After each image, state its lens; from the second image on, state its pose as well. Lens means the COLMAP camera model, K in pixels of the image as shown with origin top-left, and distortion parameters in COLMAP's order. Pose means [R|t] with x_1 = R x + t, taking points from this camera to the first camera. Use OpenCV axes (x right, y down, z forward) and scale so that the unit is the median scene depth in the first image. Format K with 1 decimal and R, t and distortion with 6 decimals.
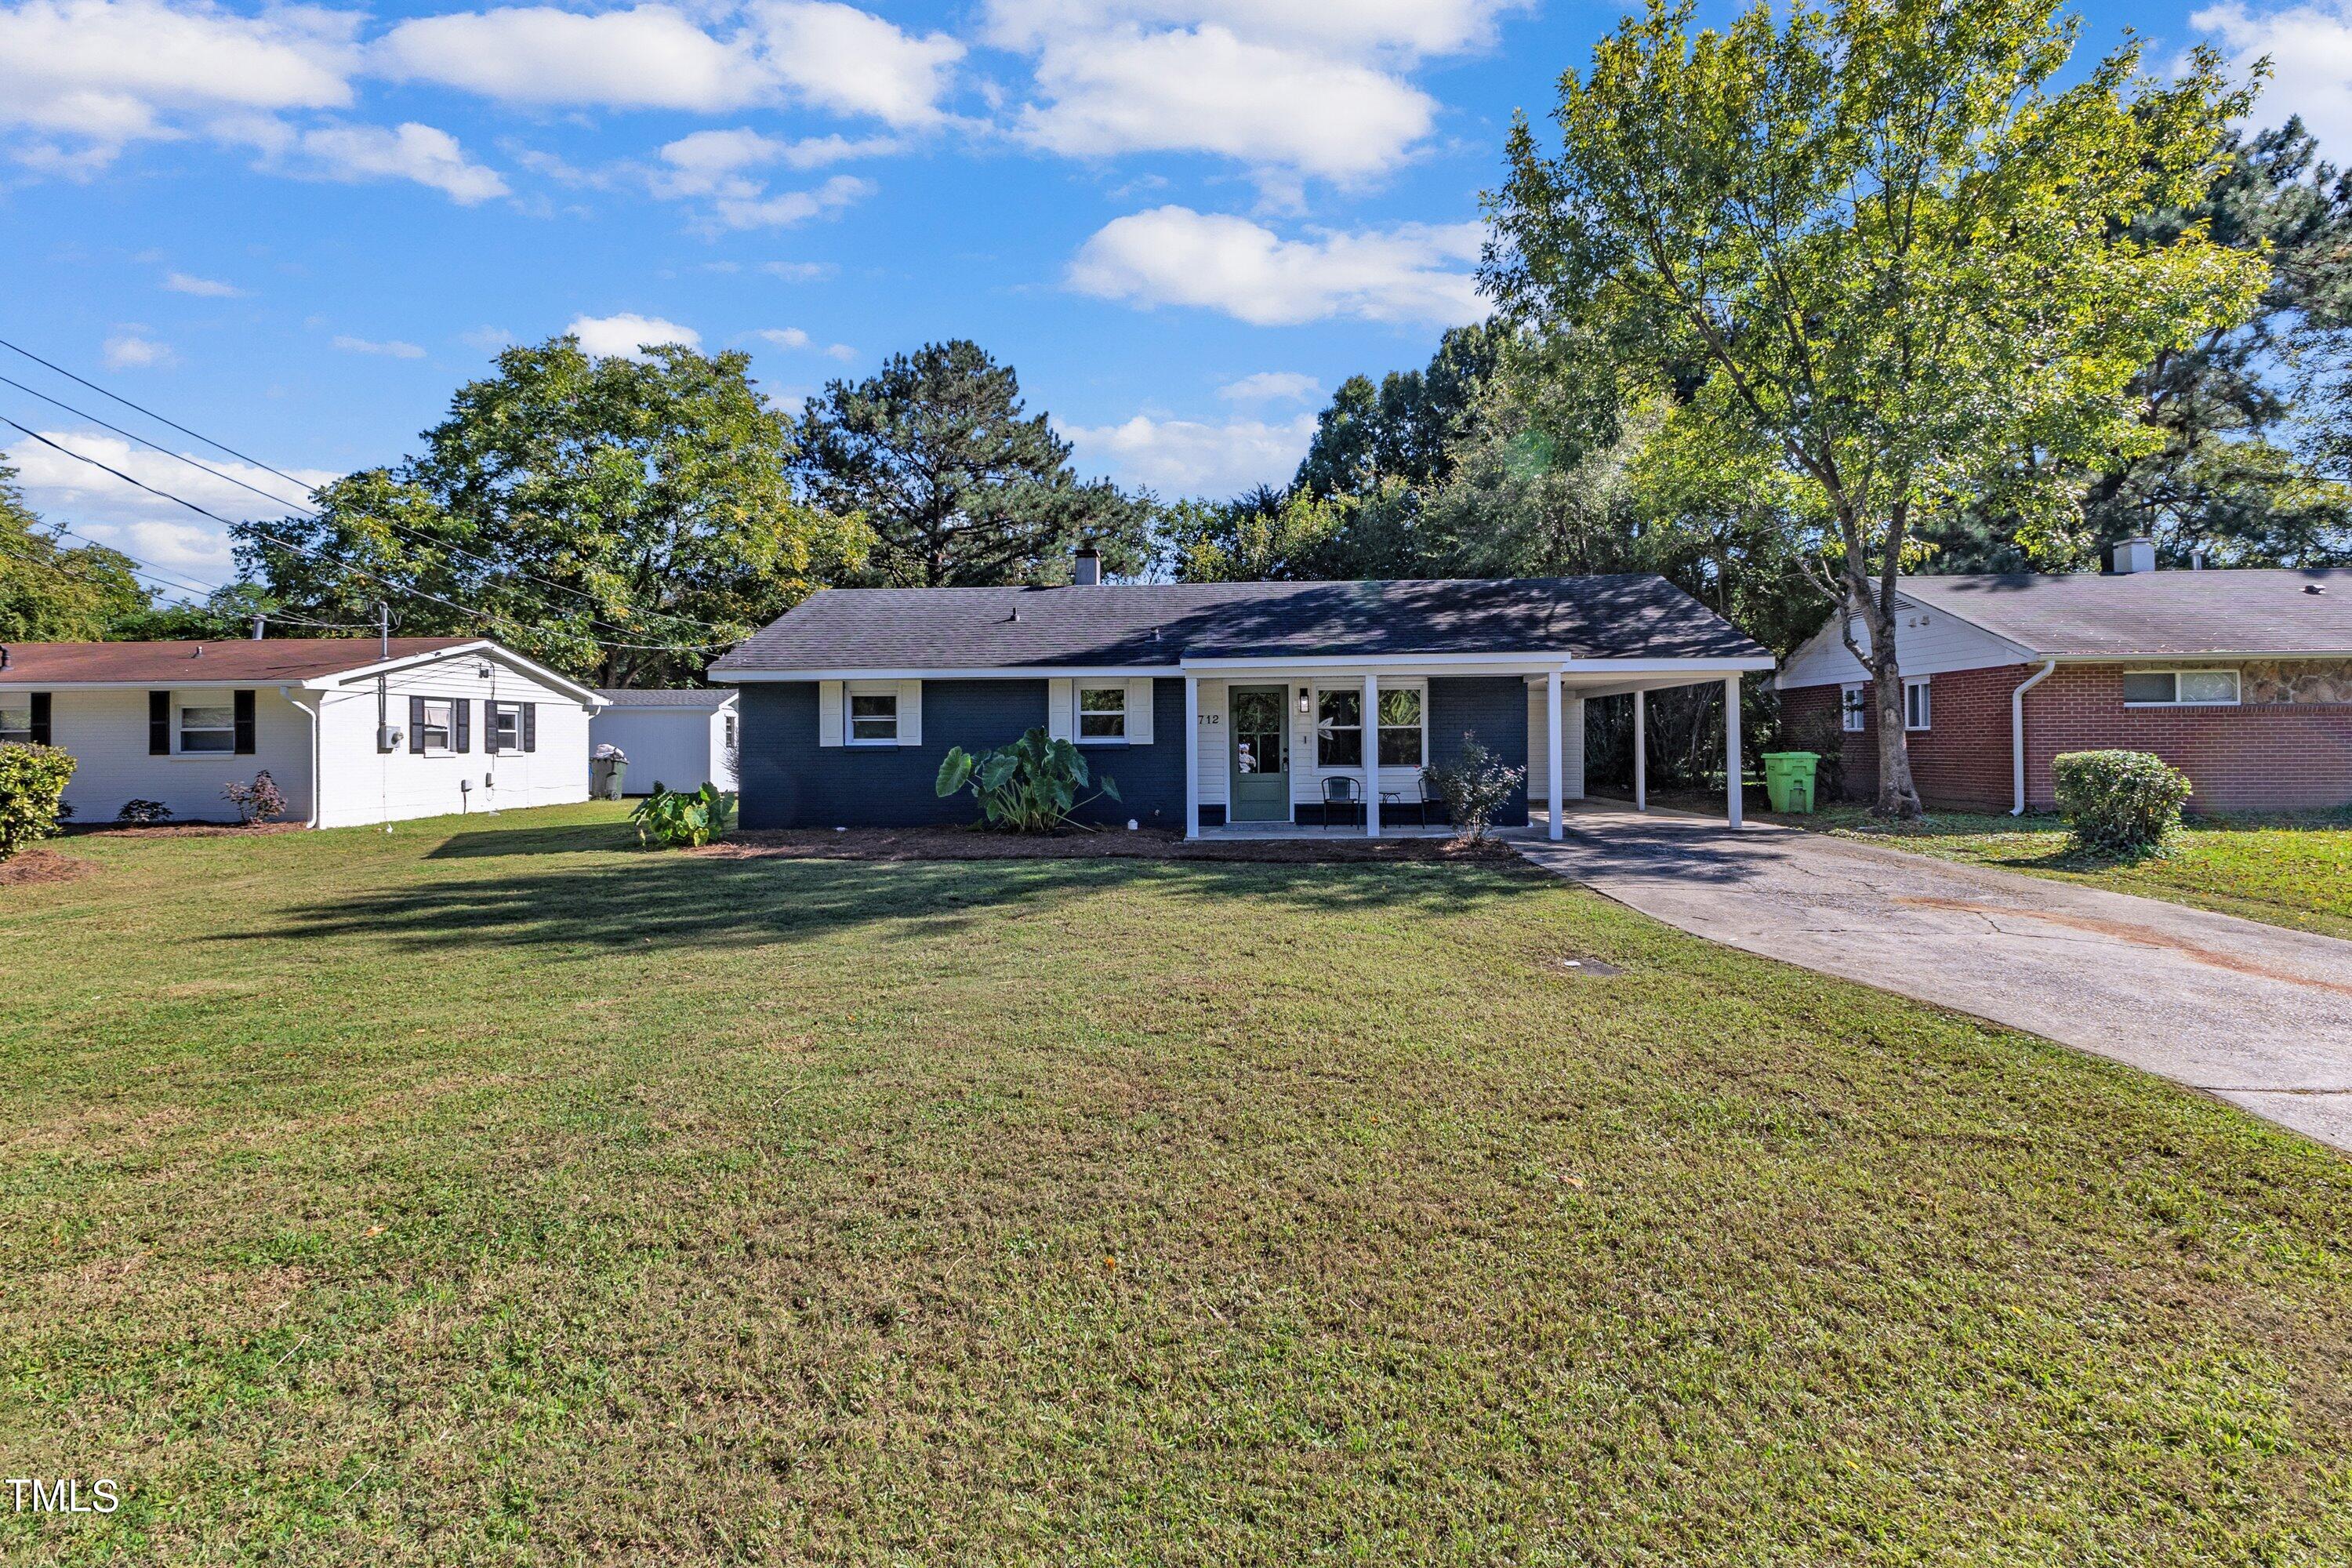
lens RADIAL K [[1036.3, 0, 1182.1], [0, 1036.3, 788.8], [0, 0, 1]] dist [0.017204, -0.000483]
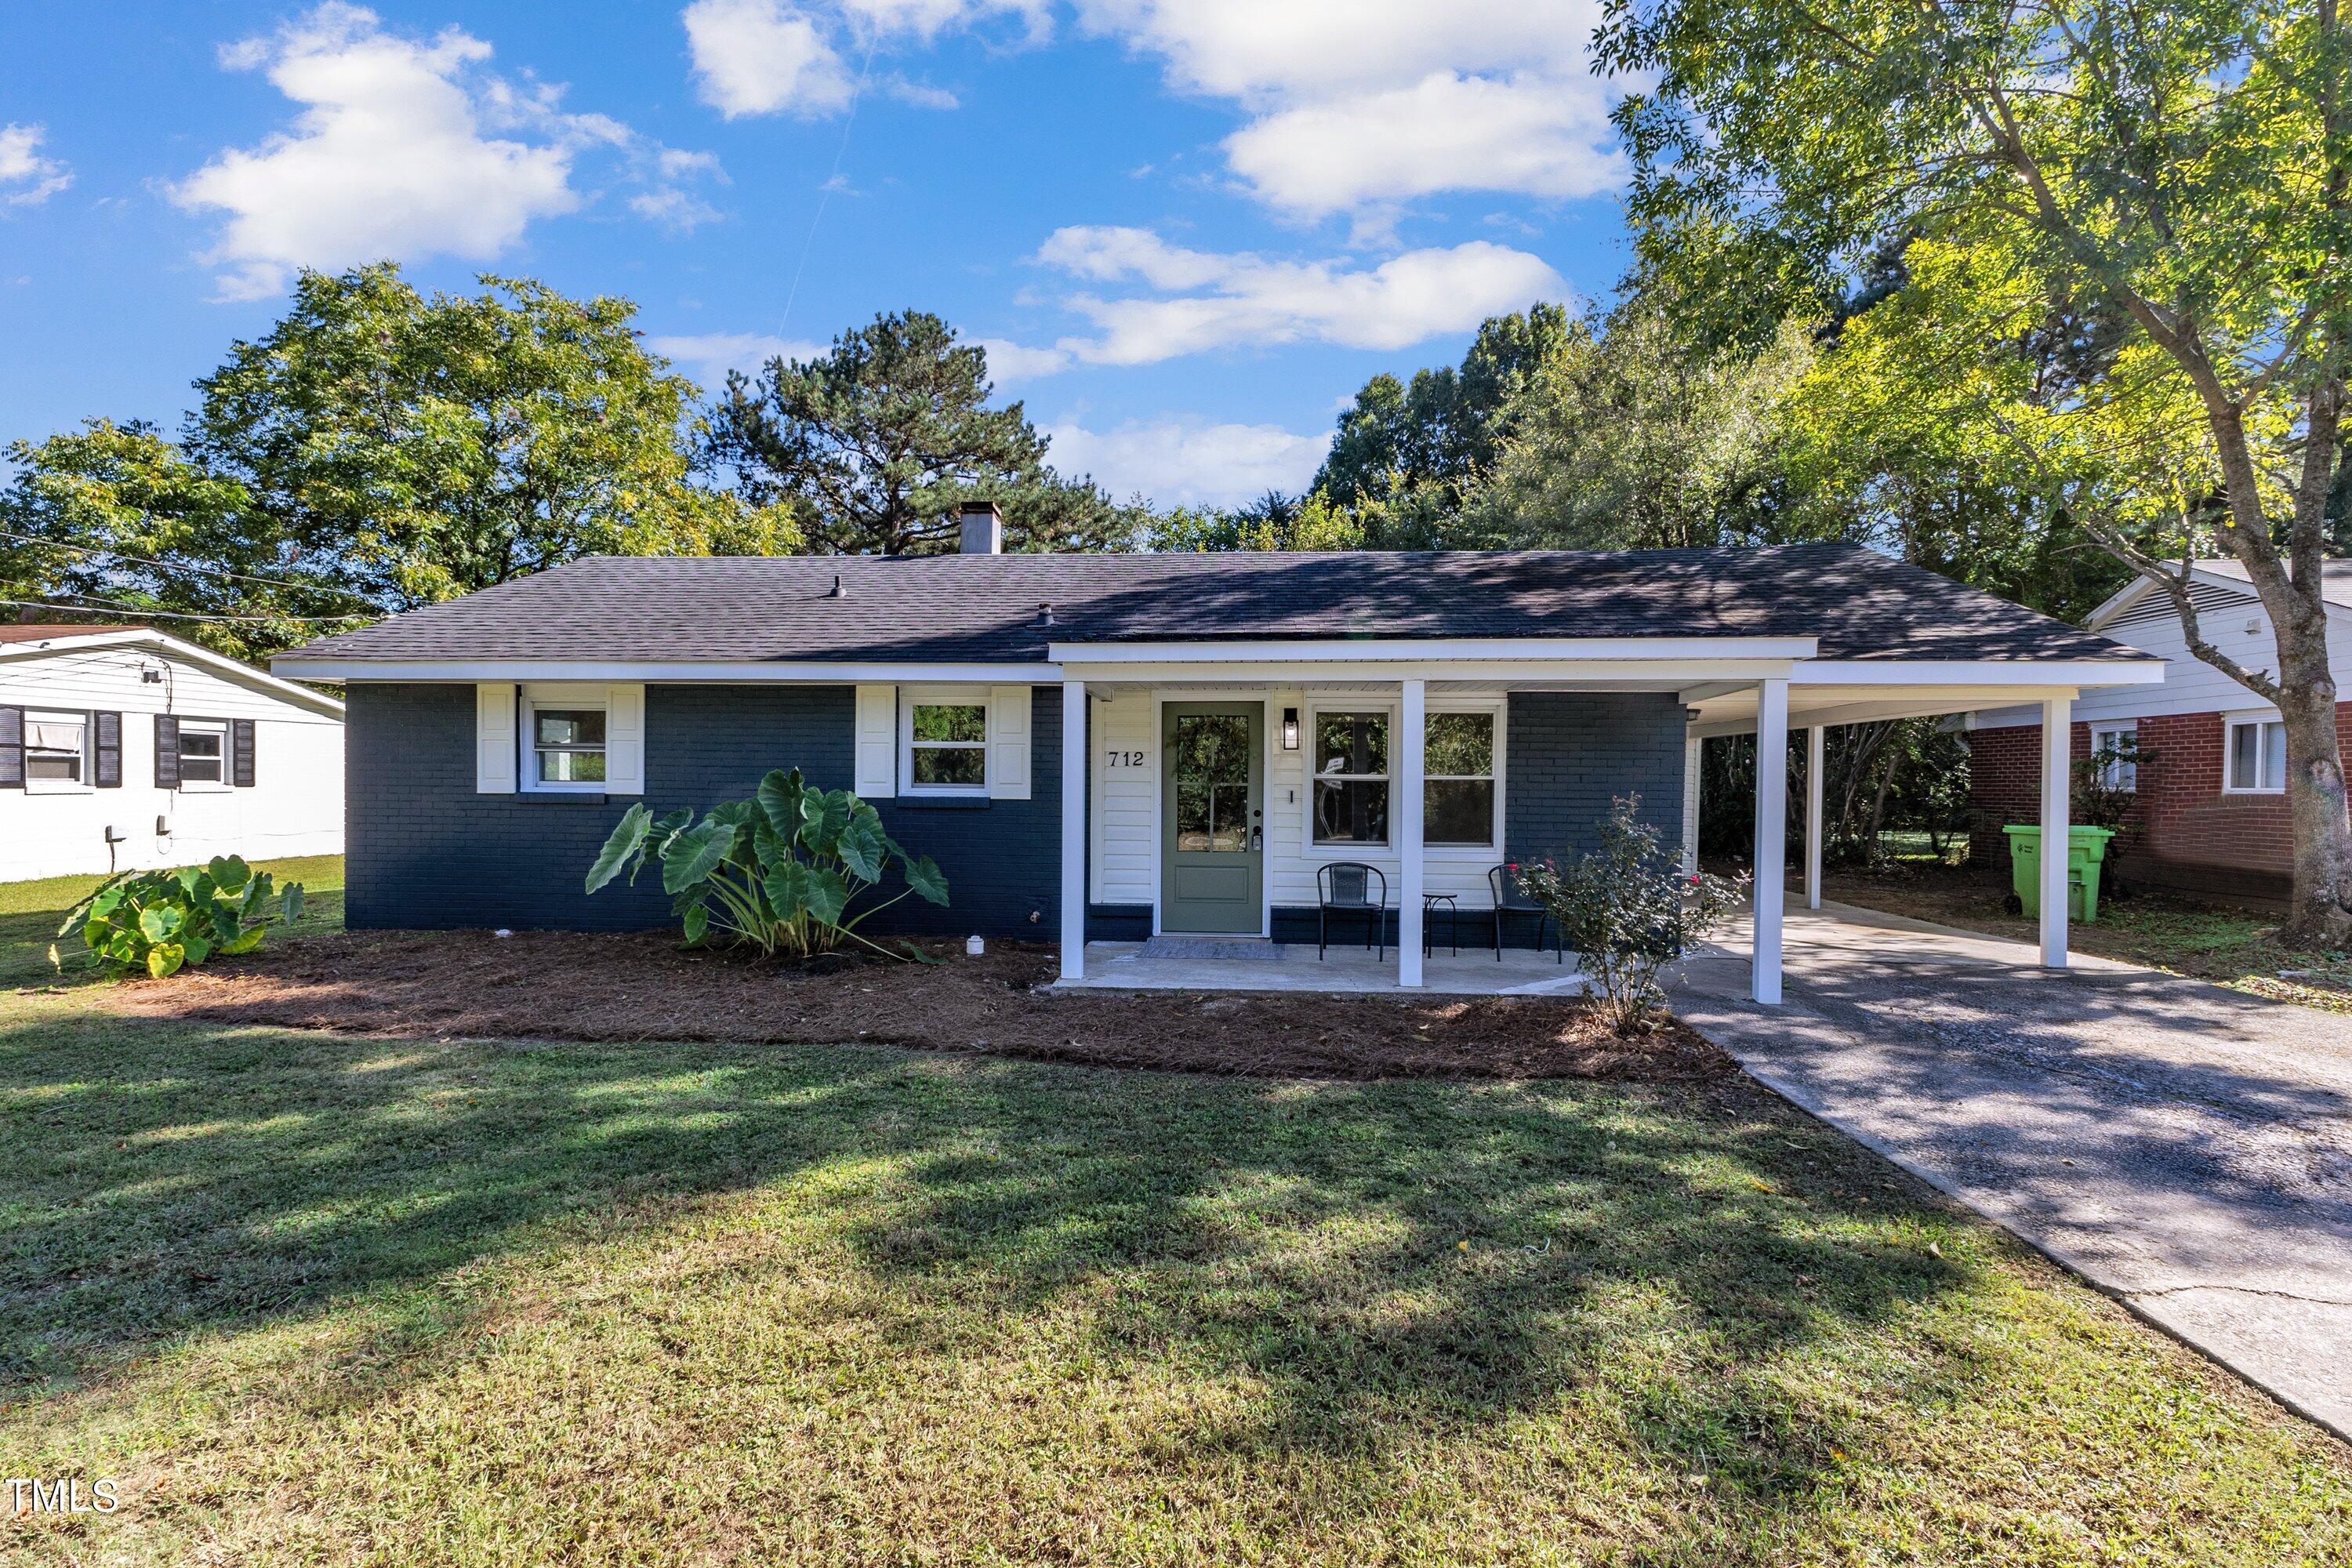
lens RADIAL K [[1068.5, 0, 1157.6], [0, 1068.5, 824.4], [0, 0, 1]] dist [0.020801, -0.000180]
pose [[0.999341, 0.018923, -0.030989, 0.041628], [-0.019066, 0.999809, -0.004336, -0.018483], [0.030901, 0.004924, 0.999510, 0.265642]]
